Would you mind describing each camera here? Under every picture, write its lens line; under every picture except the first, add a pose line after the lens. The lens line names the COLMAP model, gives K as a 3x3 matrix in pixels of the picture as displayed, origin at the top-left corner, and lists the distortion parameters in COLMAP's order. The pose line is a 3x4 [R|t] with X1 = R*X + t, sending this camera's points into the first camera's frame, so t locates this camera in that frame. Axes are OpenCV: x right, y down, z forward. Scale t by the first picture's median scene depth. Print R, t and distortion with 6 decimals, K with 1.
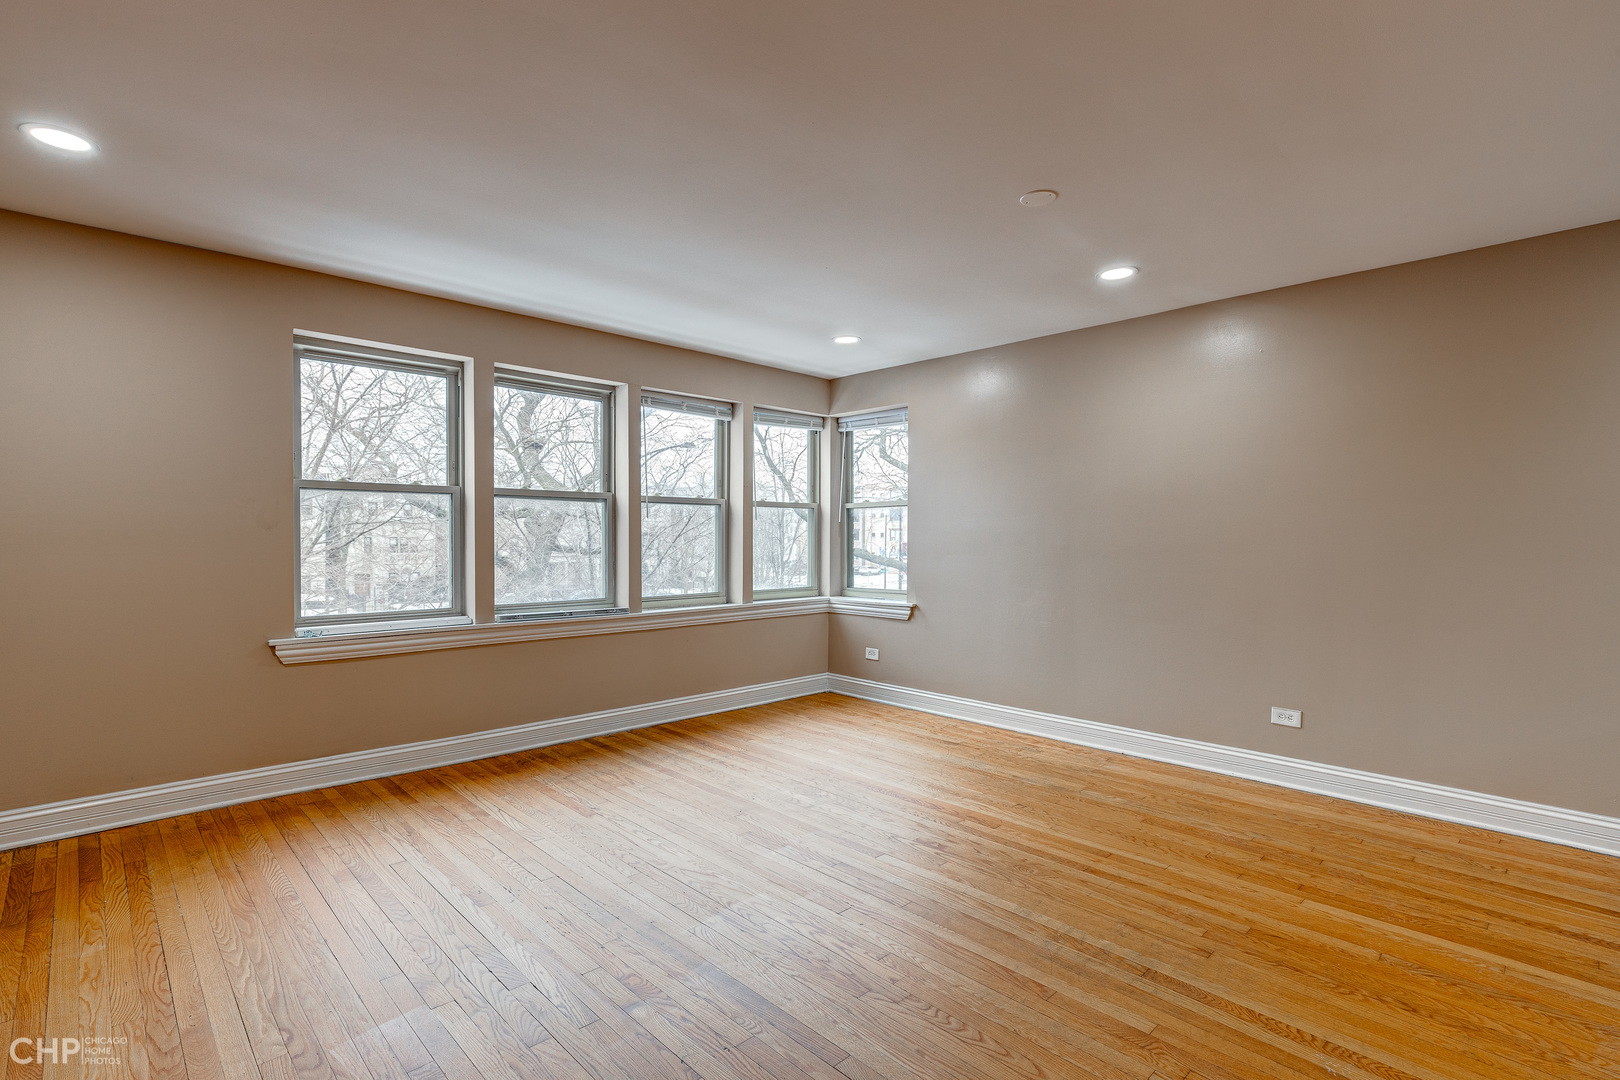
lens RADIAL K [[760.0, 0, 810.0], [0, 760.0, 540.0], [0, 0, 1]] dist [0.004962, 0.000390]
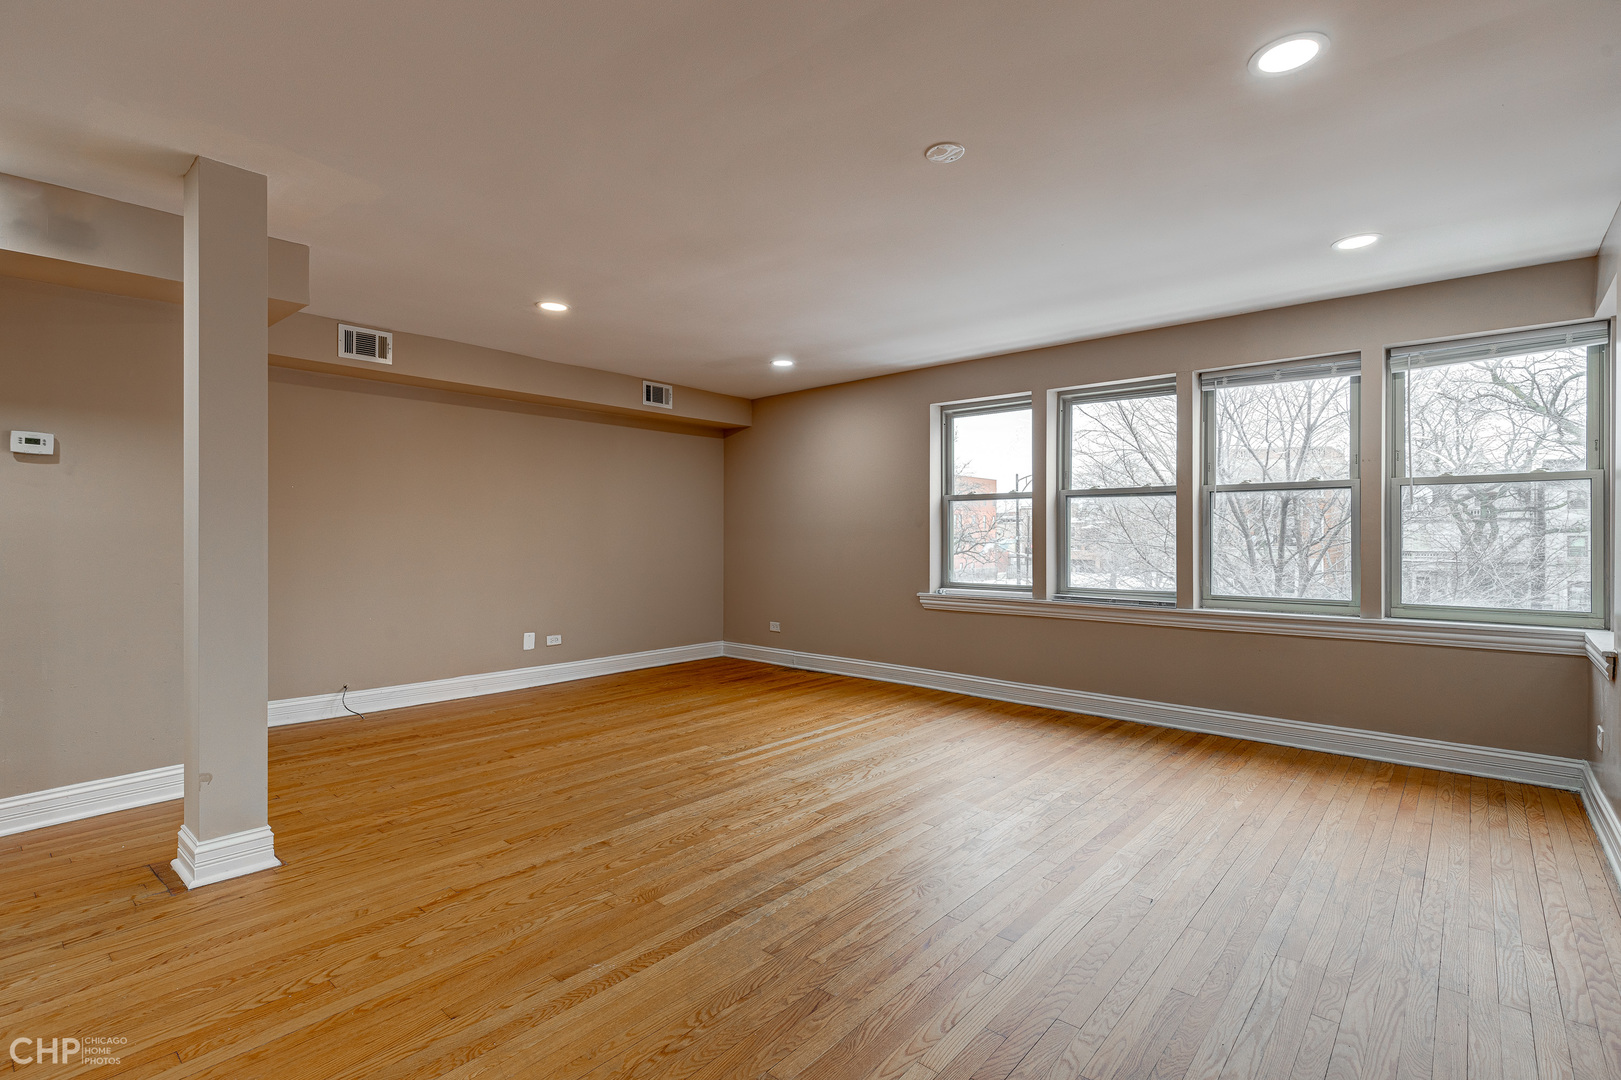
lens RADIAL K [[768.4, 0, 810.5], [0, 768.4, 540.0], [0, 0, 1]] dist [-0.002532, -0.000270]
pose [[0.079560, 0.002103, -0.996828, 0.816298], [-0.005936, 0.999981, 0.001636, 0.011617], [0.996812, 0.005787, 0.079571, 0.531320]]
